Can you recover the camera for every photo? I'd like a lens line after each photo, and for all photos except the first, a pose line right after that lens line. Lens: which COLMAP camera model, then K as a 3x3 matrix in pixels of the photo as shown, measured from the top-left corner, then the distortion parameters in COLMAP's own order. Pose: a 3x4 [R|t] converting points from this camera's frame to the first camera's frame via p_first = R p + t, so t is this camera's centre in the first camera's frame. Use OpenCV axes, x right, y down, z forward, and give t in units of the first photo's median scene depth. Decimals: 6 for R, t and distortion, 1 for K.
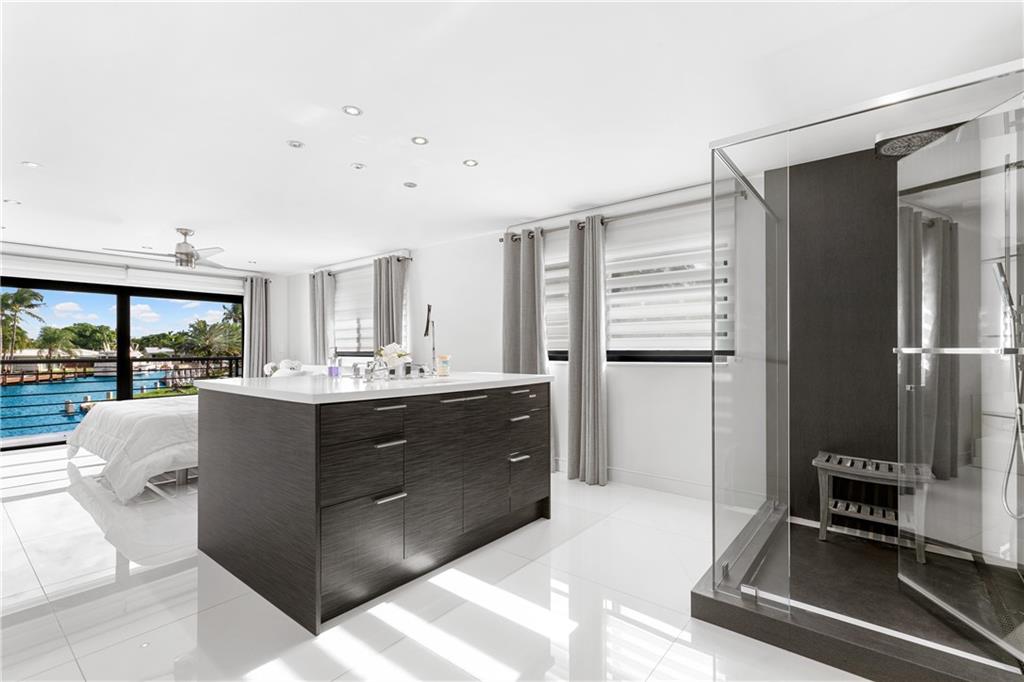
lens RADIAL K [[465.4, 0, 528.5], [0, 465.4, 347.2], [0, 0, 1]] dist [0.000202, 0.000314]
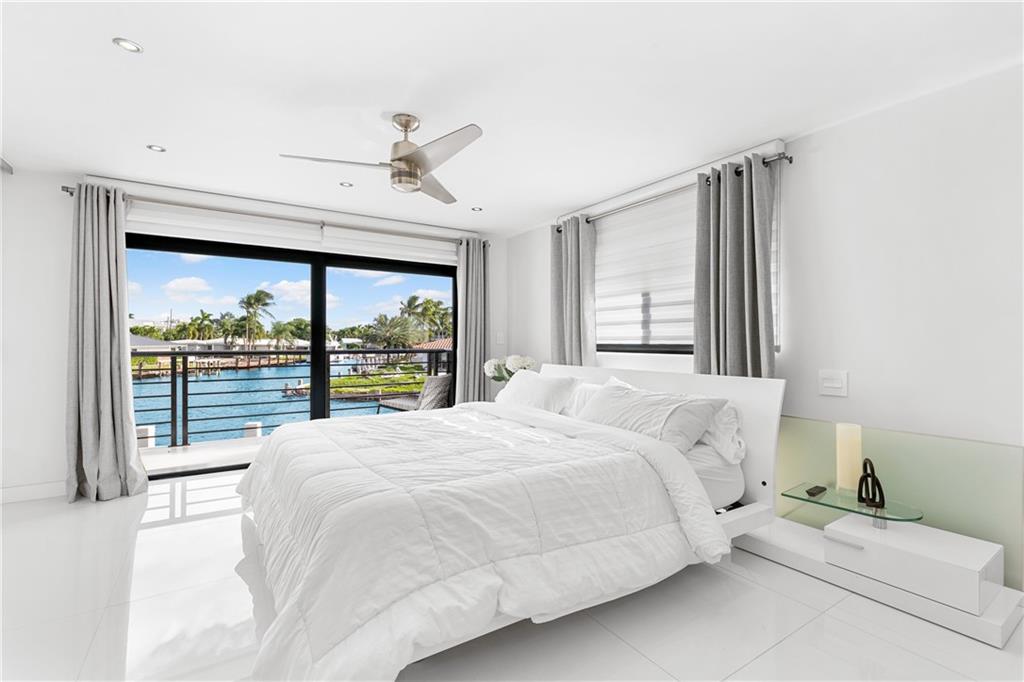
lens RADIAL K [[461.4, 0, 531.1], [0, 461.4, 343.7], [0, 0, 1]] dist [-0.001774, -0.000058]
pose [[0.955502, 0.007557, -0.294887, -0.289923], [-0.004748, 0.999936, 0.010239, 0.002848], [0.294946, -0.008383, 0.955477, 0.349535]]
